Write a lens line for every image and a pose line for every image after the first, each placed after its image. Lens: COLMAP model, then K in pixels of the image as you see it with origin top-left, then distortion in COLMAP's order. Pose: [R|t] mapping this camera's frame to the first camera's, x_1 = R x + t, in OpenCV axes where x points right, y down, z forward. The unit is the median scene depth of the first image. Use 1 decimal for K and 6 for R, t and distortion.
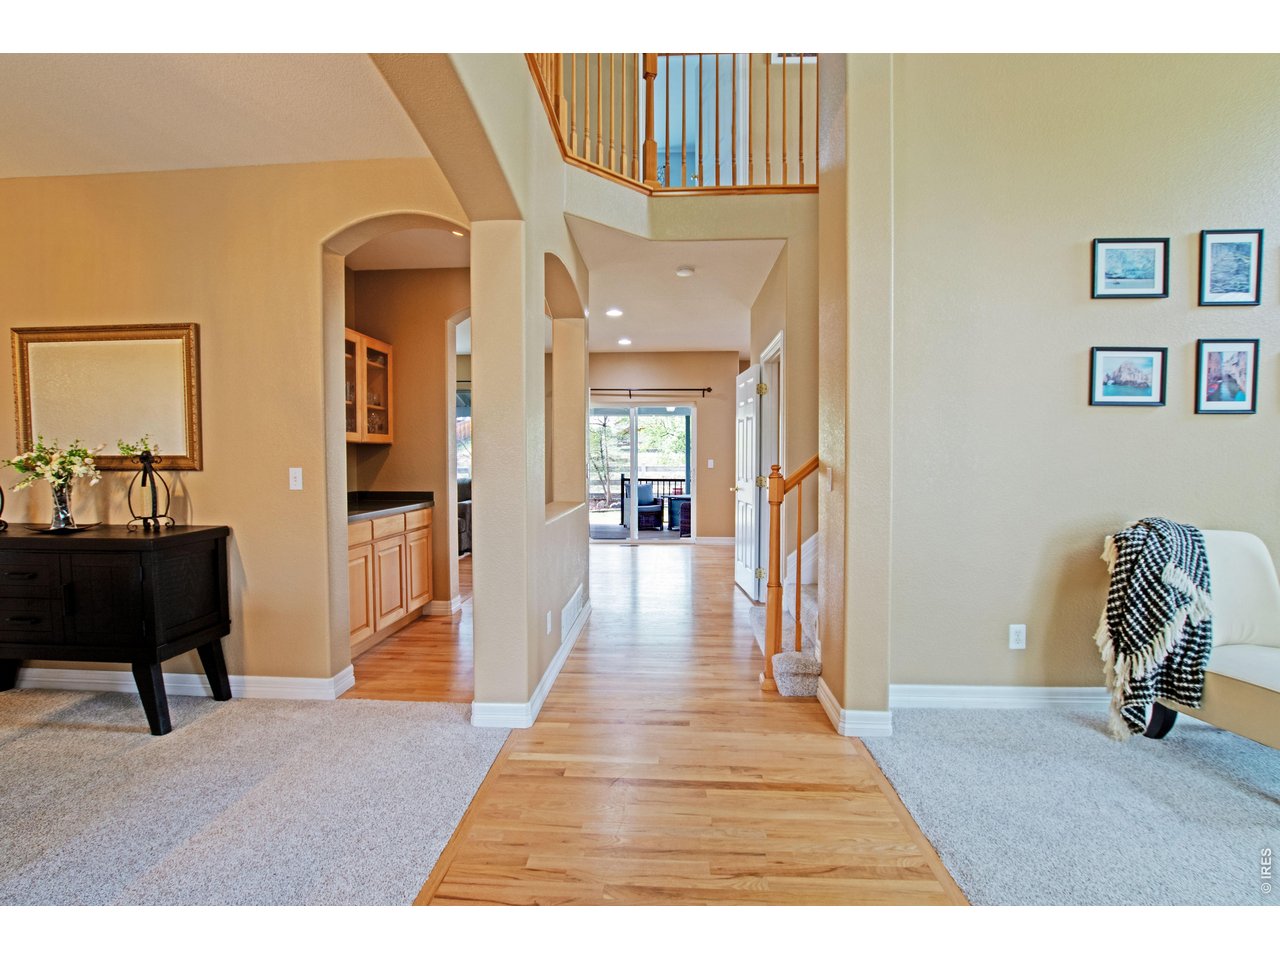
lens RADIAL K [[595.6, 0, 640.0], [0, 595.6, 480.0], [0, 0, 1]] dist [-0.026752, 0.001722]
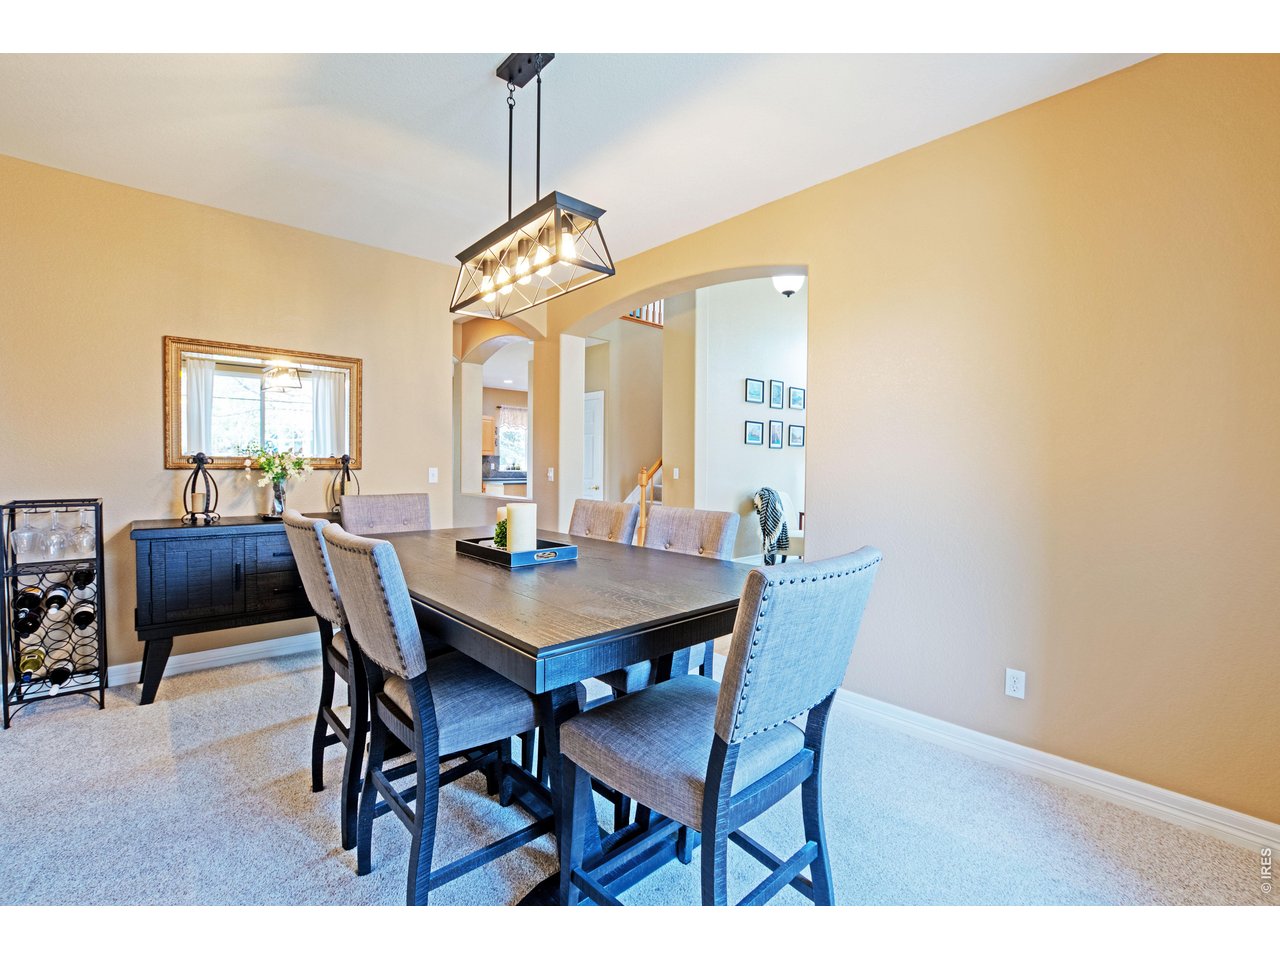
lens RADIAL K [[595.6, 0, 640.0], [0, 595.6, 480.0], [0, 0, 1]] dist [-0.026752, 0.001722]
pose [[0.681113, -0.012295, 0.732075, -1.443321], [0.019989, 0.999799, -0.001807, 0.024586], [-0.731905, 0.015865, 0.681222, -0.417328]]
